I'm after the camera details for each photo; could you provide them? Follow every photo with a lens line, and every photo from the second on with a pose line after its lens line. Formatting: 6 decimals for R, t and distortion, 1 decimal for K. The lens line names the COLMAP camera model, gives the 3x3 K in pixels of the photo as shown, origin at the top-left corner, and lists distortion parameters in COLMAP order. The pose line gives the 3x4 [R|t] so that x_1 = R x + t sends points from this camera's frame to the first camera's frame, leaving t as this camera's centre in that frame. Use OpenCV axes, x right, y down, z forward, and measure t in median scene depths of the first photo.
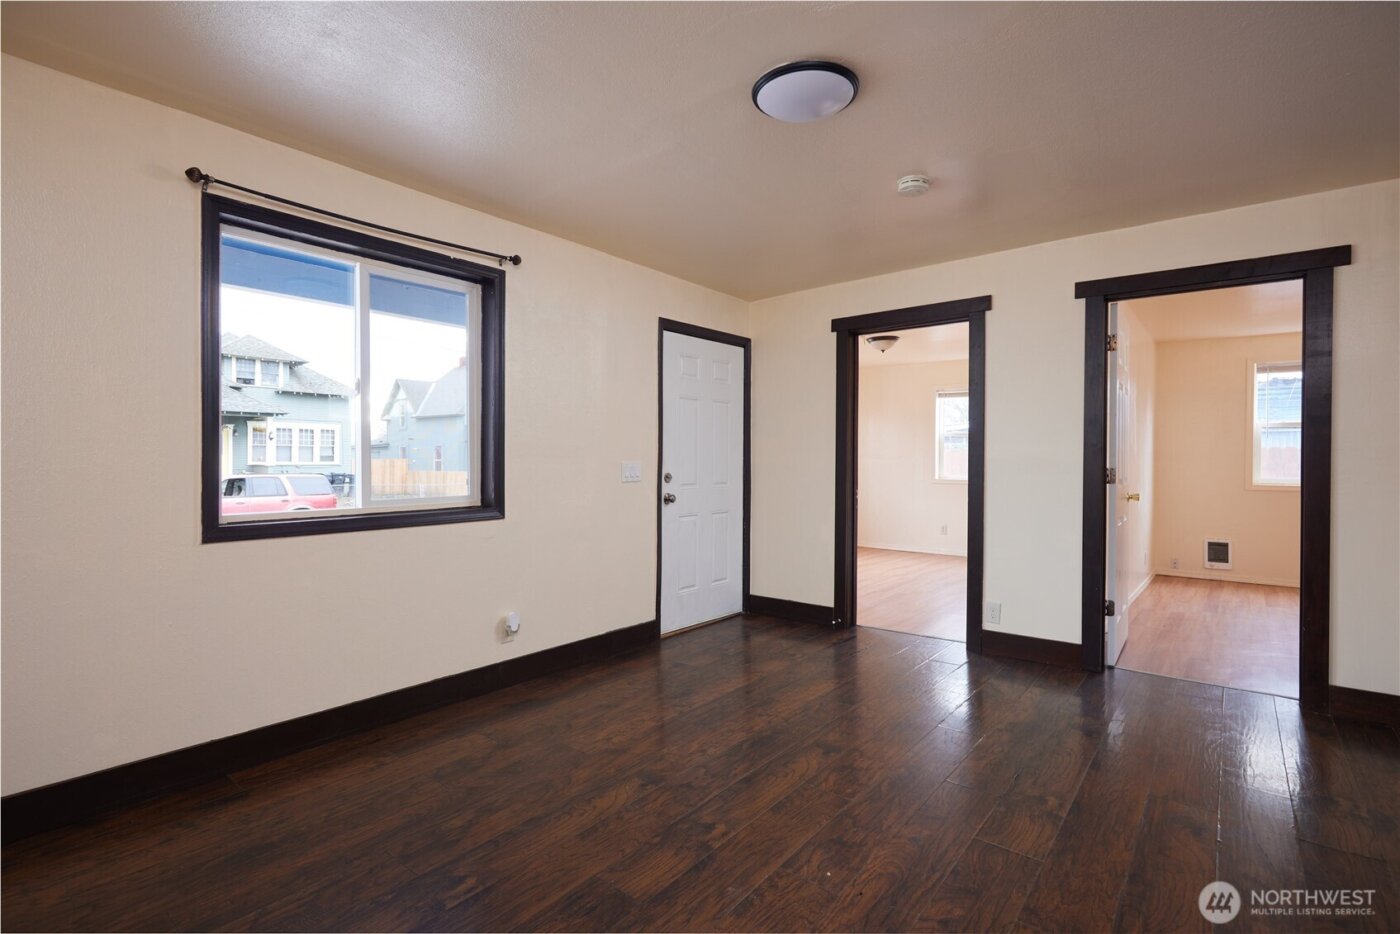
lens RADIAL K [[661.7, 0, 702.4], [0, 661.7, 463.5], [0, 0, 1]] dist [0.000423, 0.000014]
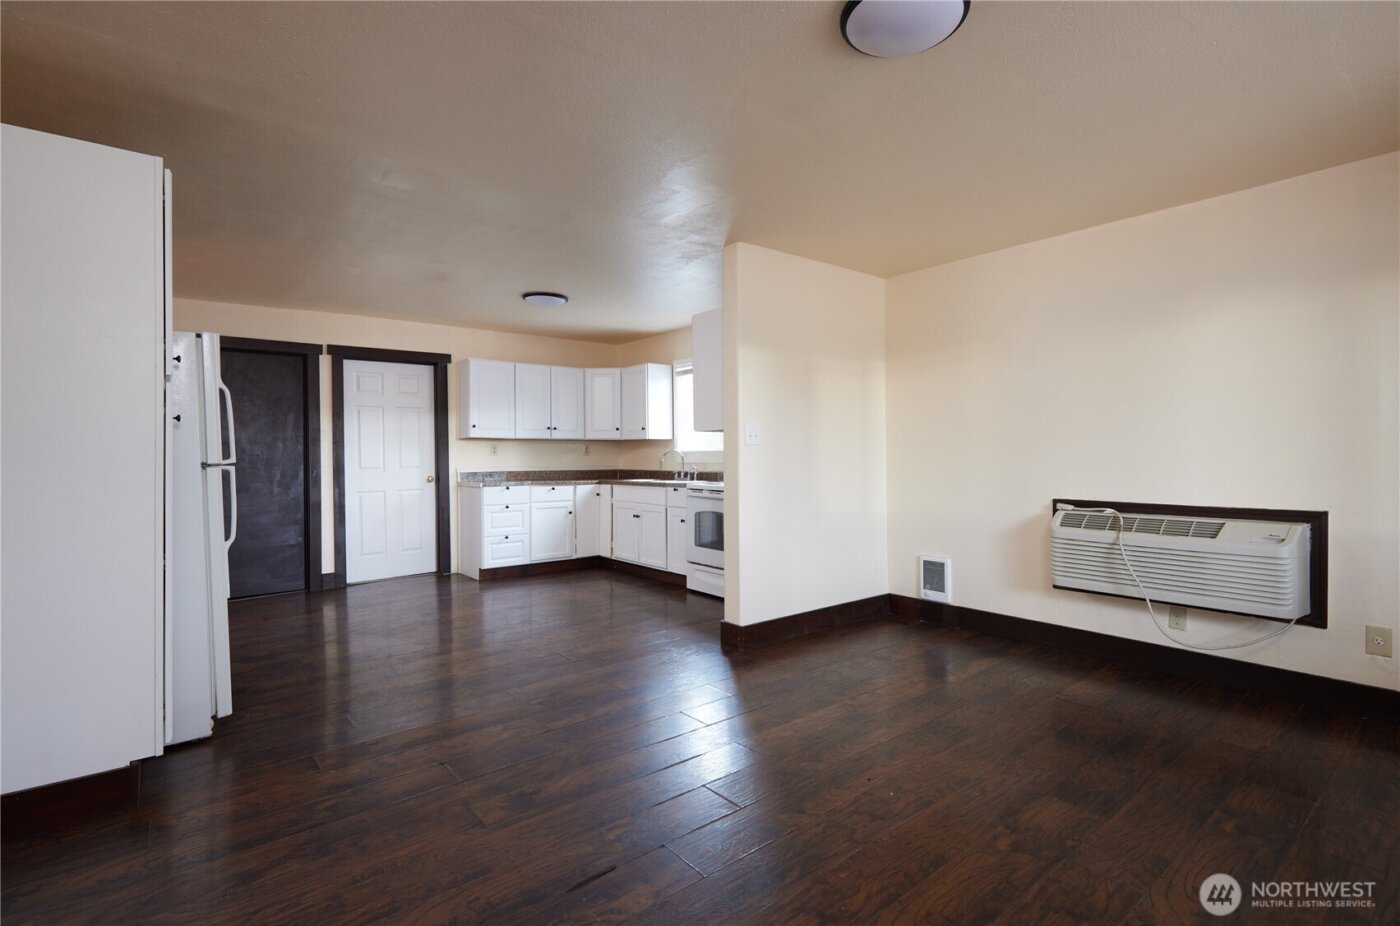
lens RADIAL K [[658.2, 0, 708.6], [0, 658.2, 458.2], [0, 0, 1]] dist [0.000917, -0.000017]
pose [[-0.979950, 0.002243, 0.199230, 0.198792], [0.005175, 0.999886, 0.014196, -0.004114], [-0.199175, 0.014943, -0.979850, 1.599292]]
